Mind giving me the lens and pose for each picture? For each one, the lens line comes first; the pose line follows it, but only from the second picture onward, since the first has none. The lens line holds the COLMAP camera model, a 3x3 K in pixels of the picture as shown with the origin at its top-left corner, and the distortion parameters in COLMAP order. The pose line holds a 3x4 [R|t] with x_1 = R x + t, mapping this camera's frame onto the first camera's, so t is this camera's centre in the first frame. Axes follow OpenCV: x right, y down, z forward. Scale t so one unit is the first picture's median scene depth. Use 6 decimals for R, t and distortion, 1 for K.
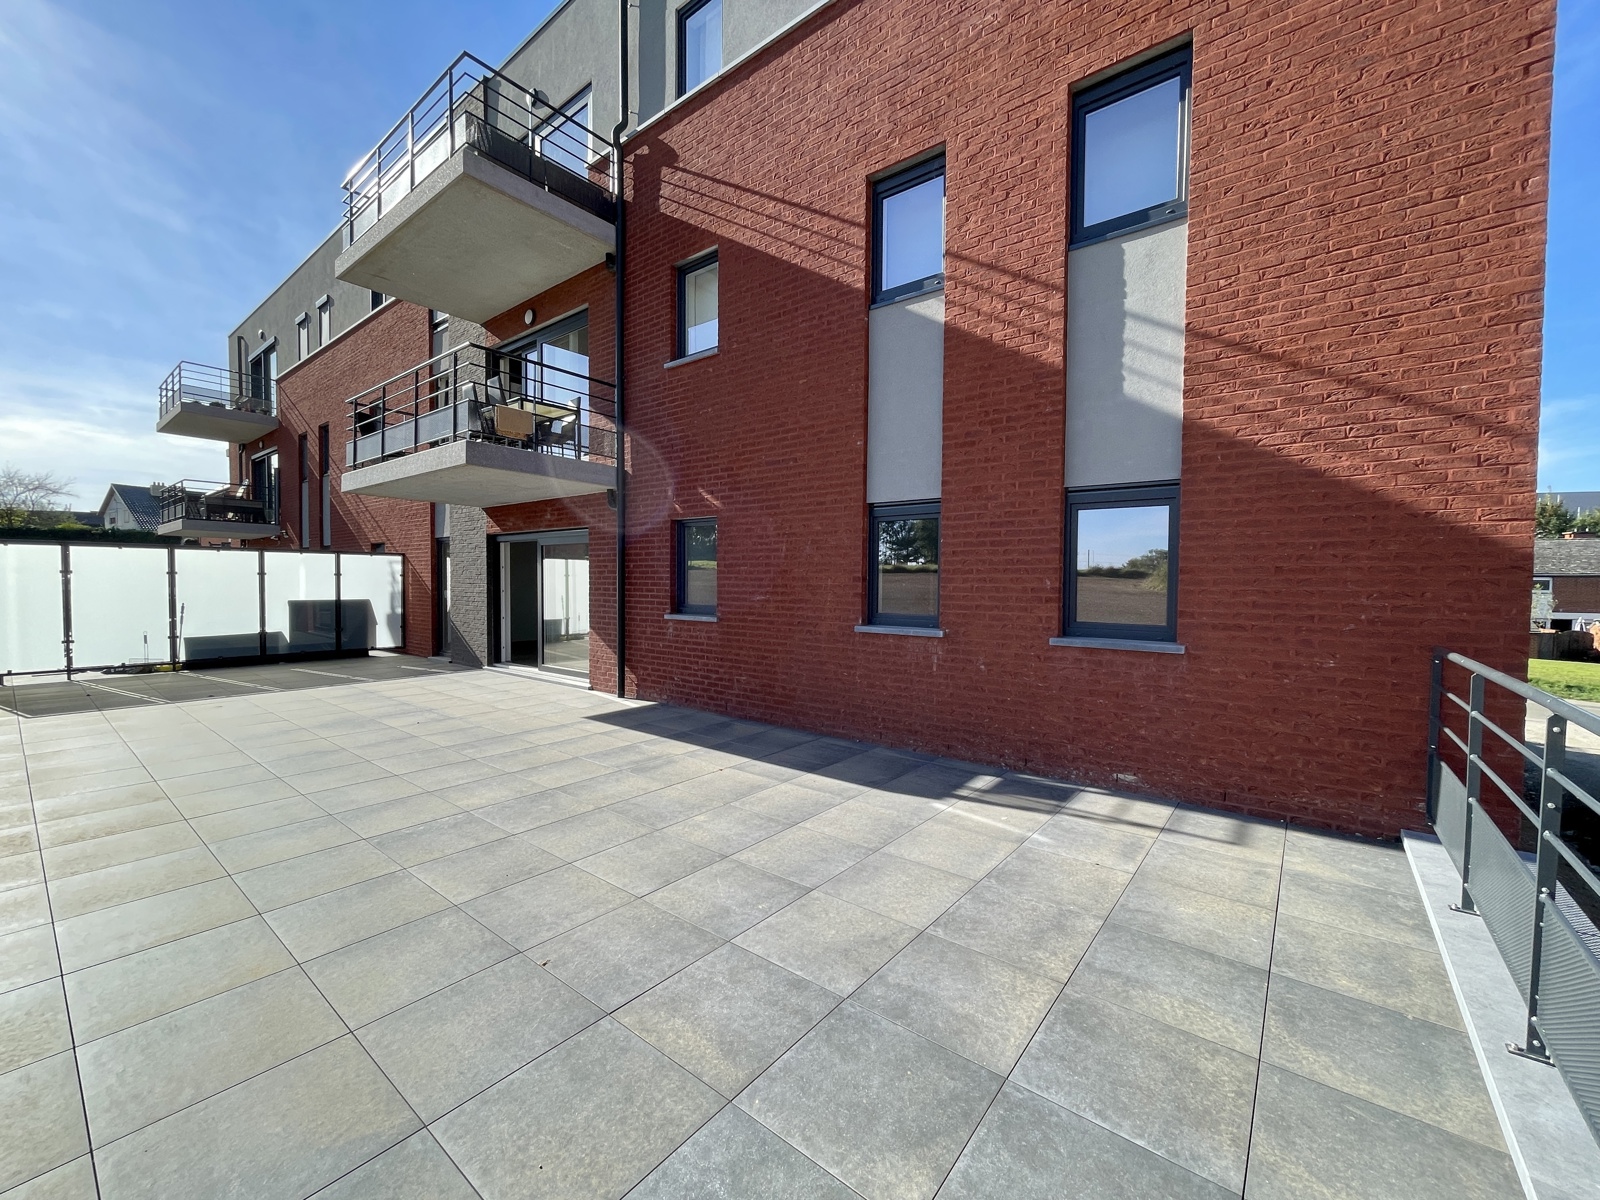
lens RADIAL K [[646.6, 0, 805.9], [0, 646.6, 599.8], [0, 0, 1]] dist [-0.002507, 0.000276]
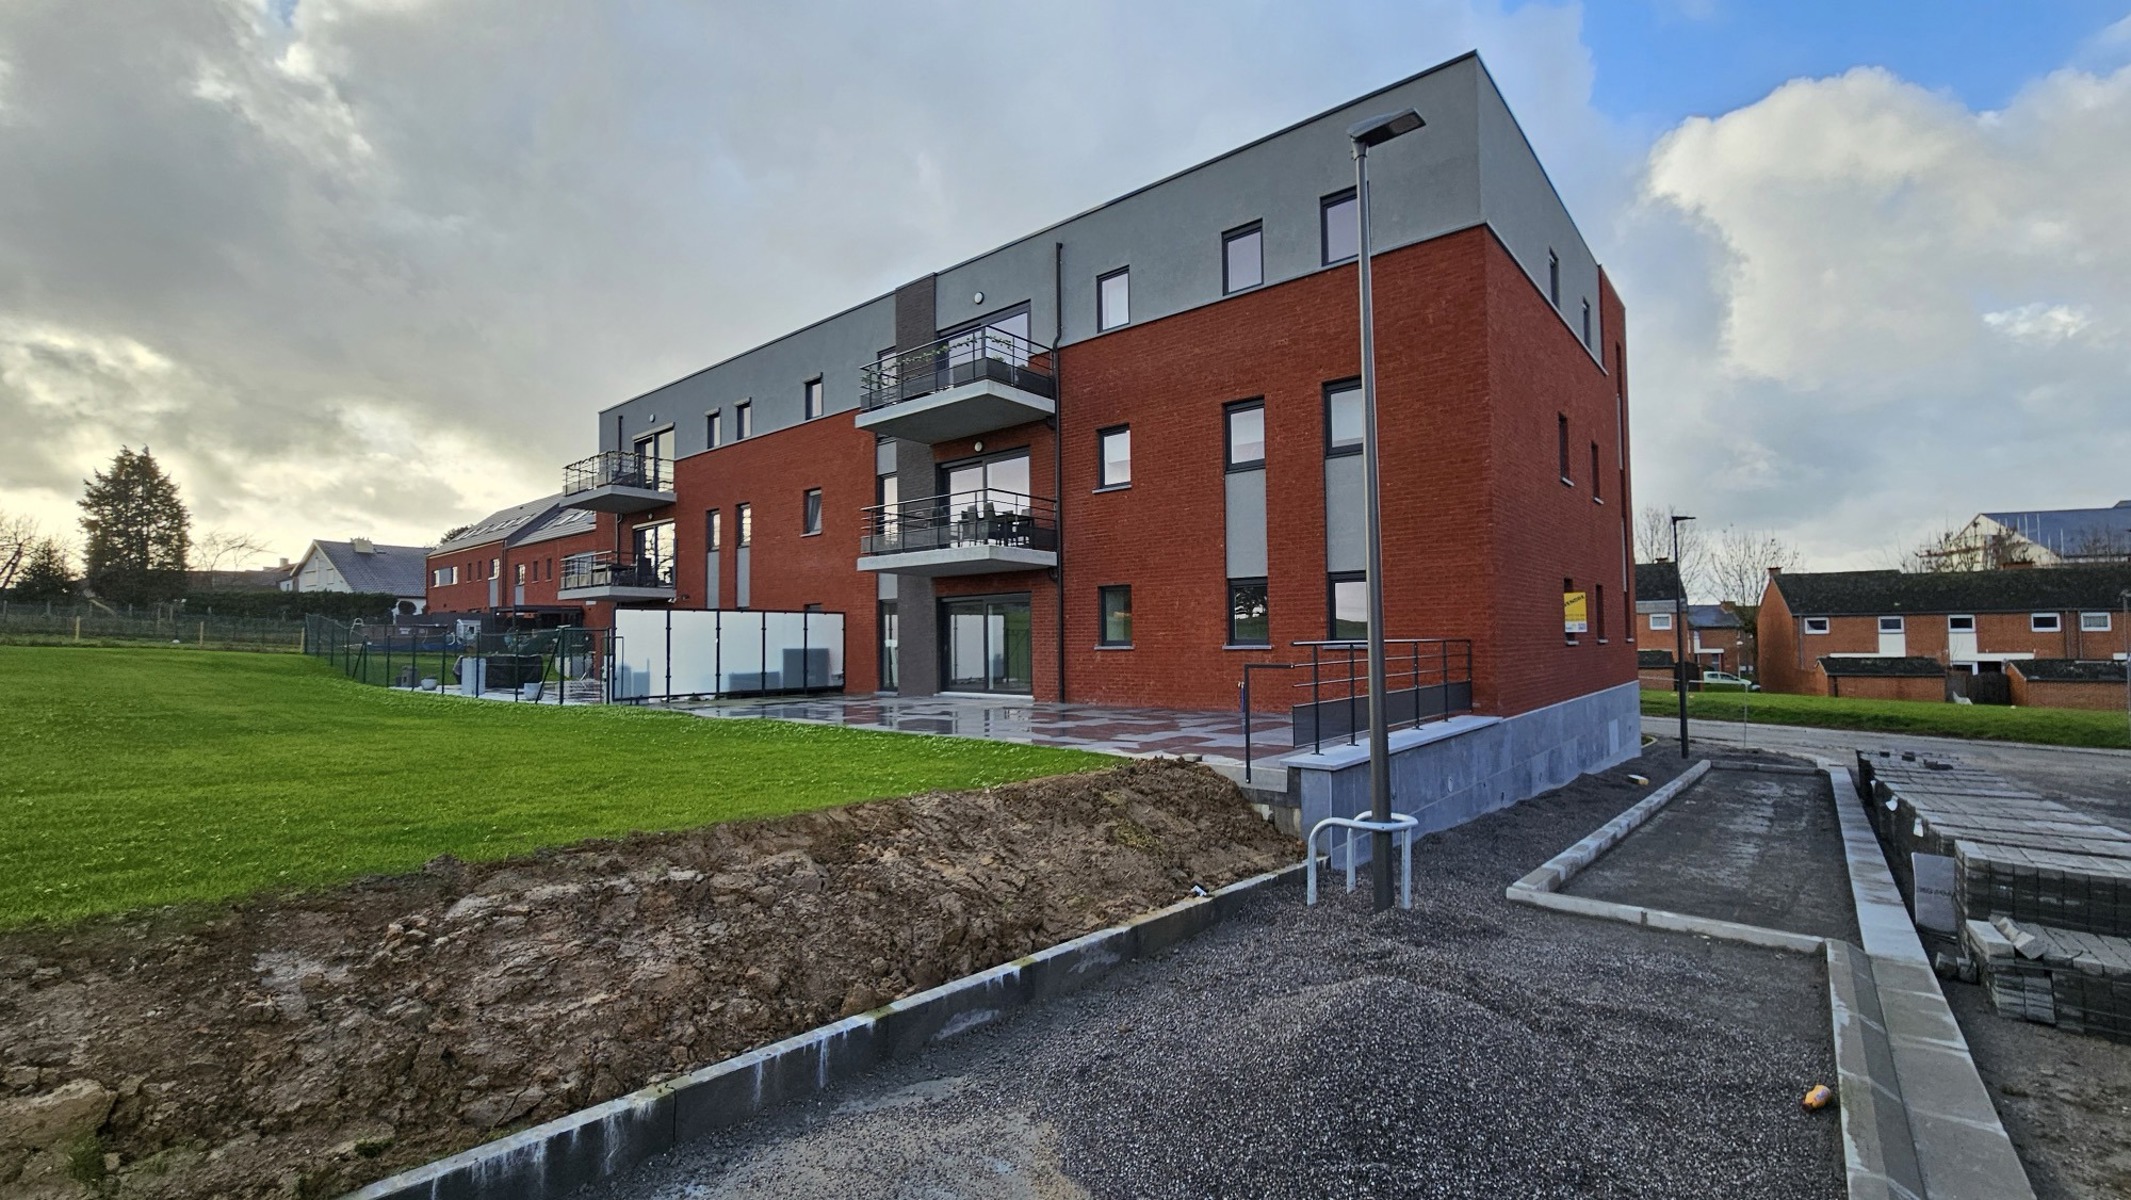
lens RADIAL K [[879.3, 0, 1069.9], [0, 879.3, 602.9], [0, 0, 1]] dist [0.008026, 0.000511]
pose [[0.999407, -0.020503, -0.027677, -0.339706], [0.018486, 0.997288, -0.071237, 0.105338], [0.029062, 0.070683, 0.997075, -1.789351]]
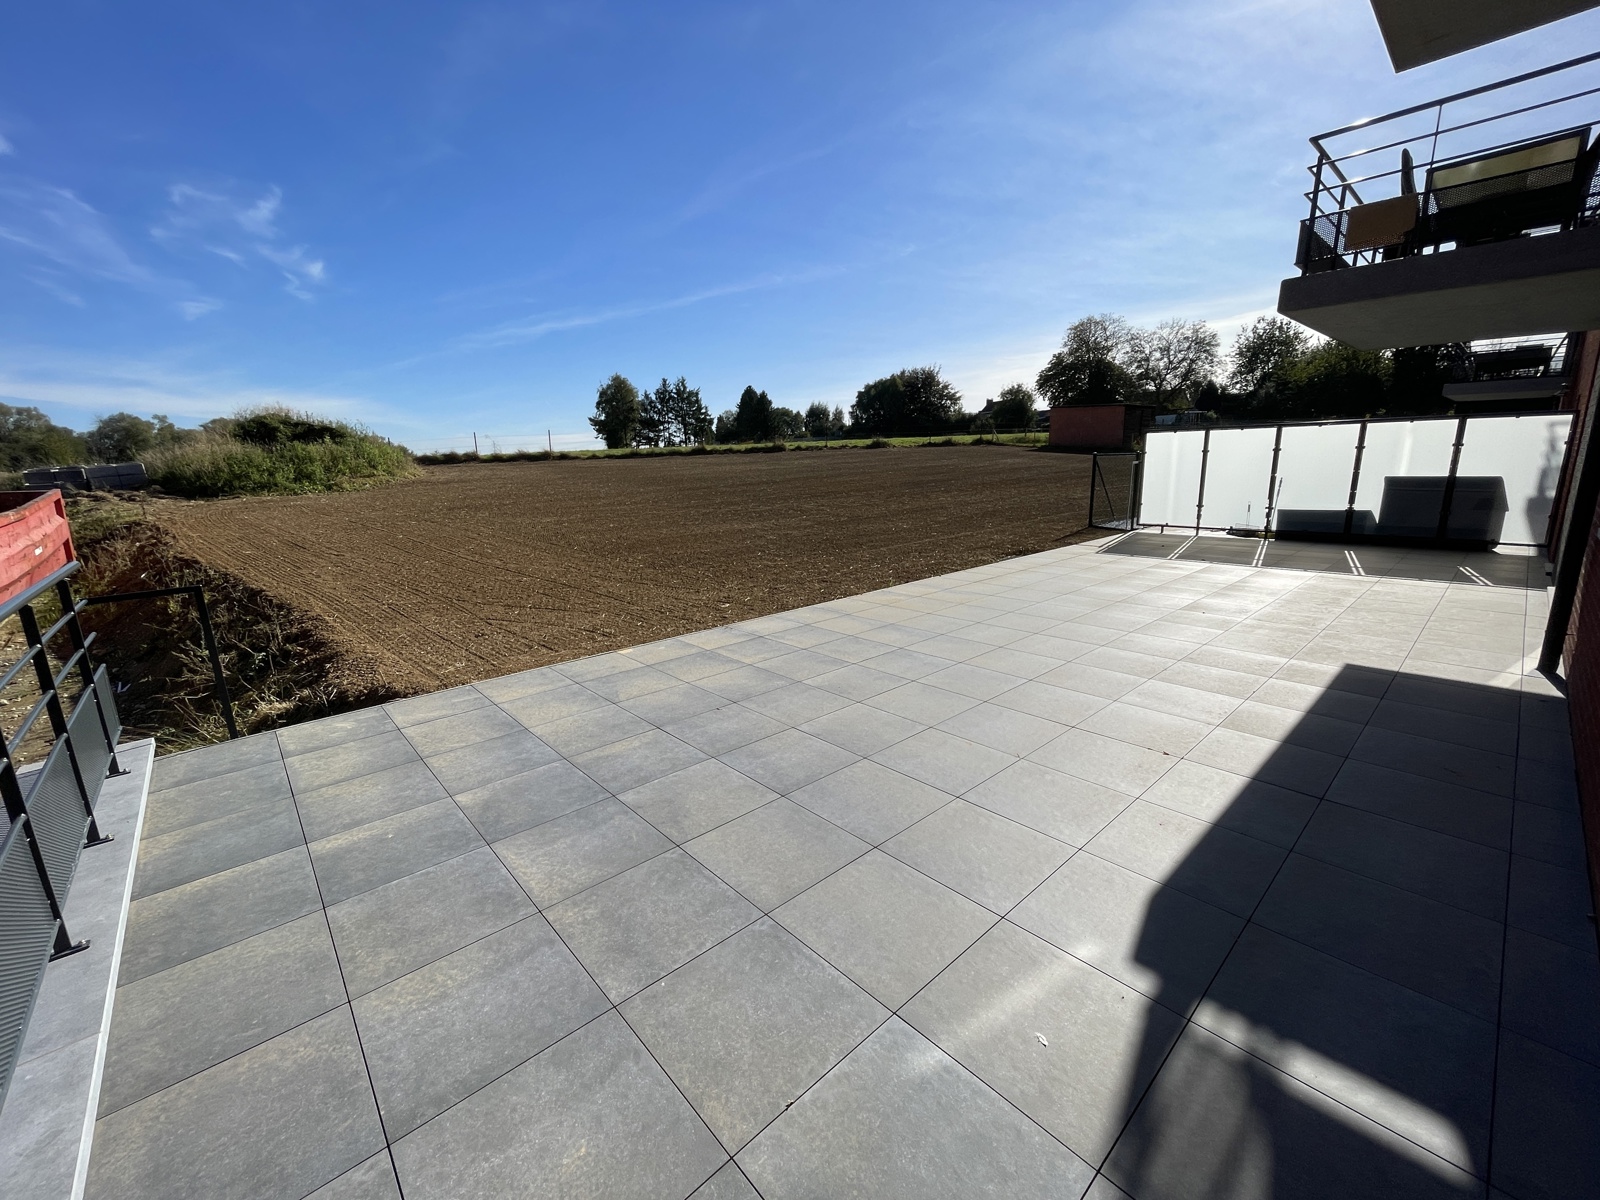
lens RADIAL K [[646.6, 0, 792.1], [0, 646.6, 599.1], [0, 0, 1]] dist [-0.002507, 0.000276]
pose [[-0.175201, 0.202487, -0.963485, 0.585593], [-0.001209, 0.978577, 0.205879, -0.036710], [0.984532, 0.037235, -0.171203, 0.753080]]
